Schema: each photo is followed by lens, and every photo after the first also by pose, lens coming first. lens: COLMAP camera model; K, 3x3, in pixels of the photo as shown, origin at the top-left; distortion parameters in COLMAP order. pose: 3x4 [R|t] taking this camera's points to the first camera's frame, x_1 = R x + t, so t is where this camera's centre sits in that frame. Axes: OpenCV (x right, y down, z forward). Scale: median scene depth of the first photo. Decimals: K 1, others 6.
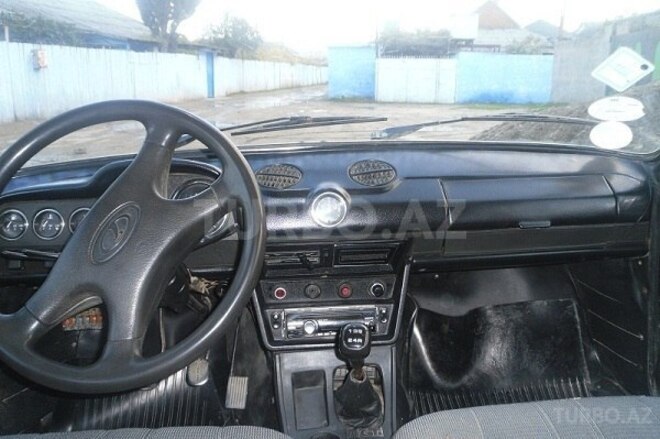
lens RADIAL K [[567.4, 0, 329.4], [0, 567.4, 220.5], [0, 0, 1]] dist [-0.036285, 0.020057]
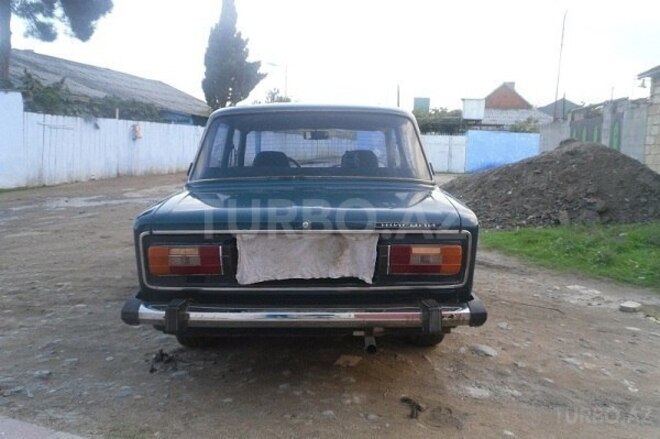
lens RADIAL K [[567.4, 0, 330.1], [0, 567.4, 218.1], [0, 0, 1]] dist [-0.036285, 0.020057]
pose [[0.998115, 0.023864, -0.056536, 0.013211], [-0.030790, 0.991680, -0.124992, 0.039610], [0.053083, 0.126497, 0.990546, -0.158357]]
